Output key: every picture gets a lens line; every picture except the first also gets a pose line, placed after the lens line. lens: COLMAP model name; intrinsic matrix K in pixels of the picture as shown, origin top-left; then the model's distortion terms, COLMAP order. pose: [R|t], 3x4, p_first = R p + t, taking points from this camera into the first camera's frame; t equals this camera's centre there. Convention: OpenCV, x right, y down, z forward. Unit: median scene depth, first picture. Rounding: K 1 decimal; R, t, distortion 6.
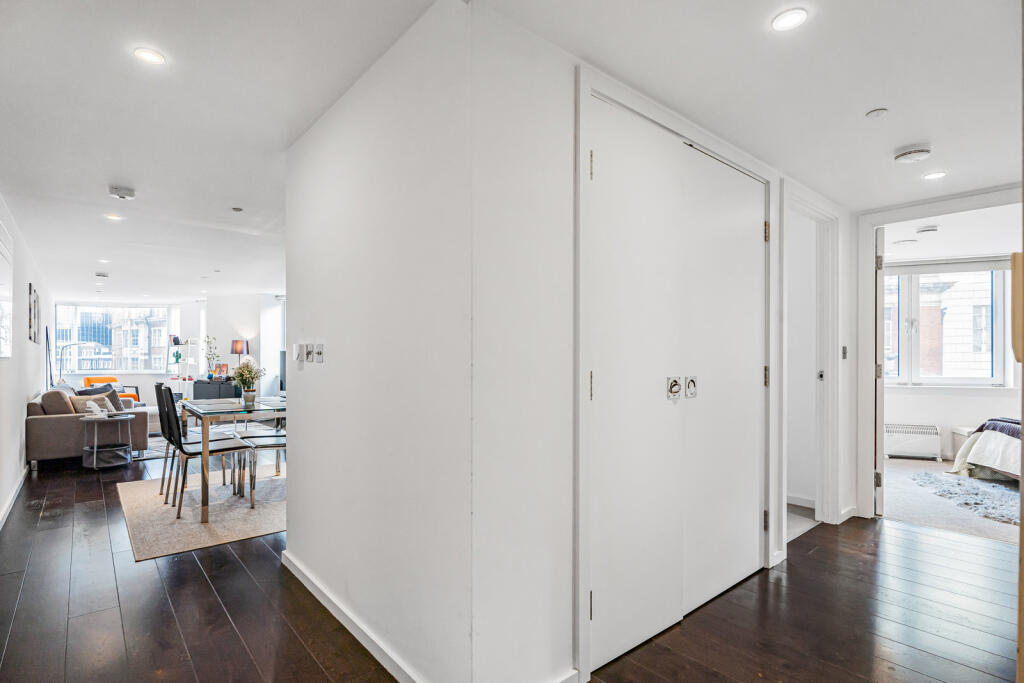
lens RADIAL K [[506.0, 0, 509.0], [0, 506.0, 356.9], [0, 0, 1]] dist [-0.002226, -0.000253]
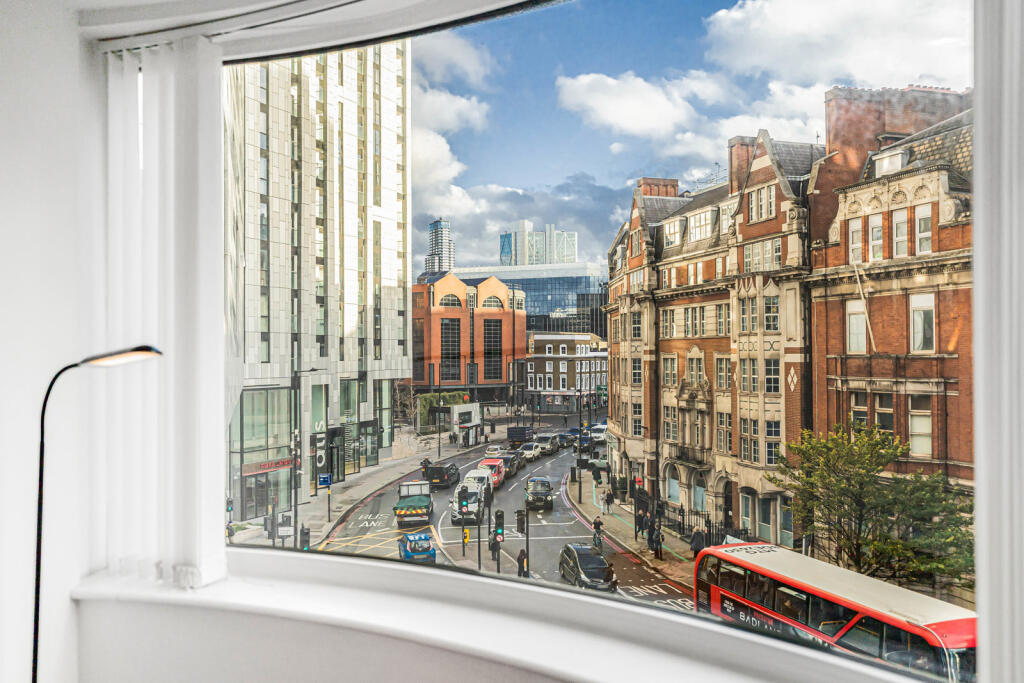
lens RADIAL K [[833.6, 0, 476.8], [0, 833.6, 344.9], [0, 0, 1]] dist [-0.001280, -0.001074]
pose [[0.676986, -0.009813, -0.735931, -0.705286], [0.003226, 0.999941, -0.010366, -0.023815], [0.735989, 0.004643, 0.676977, 0.957519]]
